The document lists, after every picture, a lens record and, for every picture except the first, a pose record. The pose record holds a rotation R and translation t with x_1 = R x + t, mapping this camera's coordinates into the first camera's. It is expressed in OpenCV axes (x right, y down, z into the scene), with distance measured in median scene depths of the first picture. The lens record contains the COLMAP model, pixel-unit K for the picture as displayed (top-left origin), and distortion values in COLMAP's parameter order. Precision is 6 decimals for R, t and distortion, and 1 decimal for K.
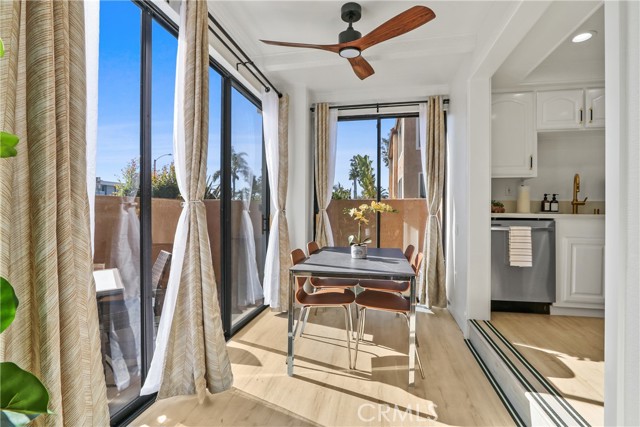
lens RADIAL K [[298.0, 0, 327.5], [0, 298.0, 212.4], [0, 0, 1]] dist [-0.015533, 0.000538]
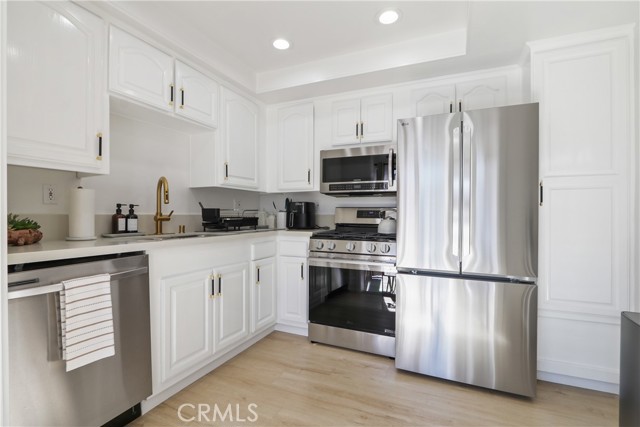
lens RADIAL K [[293.7, 0, 320.0], [0, 293.7, 213.5], [0, 0, 1]] dist [-0.017545, 0.000187]
pose [[0.234888, -0.007710, 0.971992, 0.261543], [0.003118, 0.999969, 0.007179, -0.048057], [-0.972017, 0.001345, 0.234905, 0.476591]]
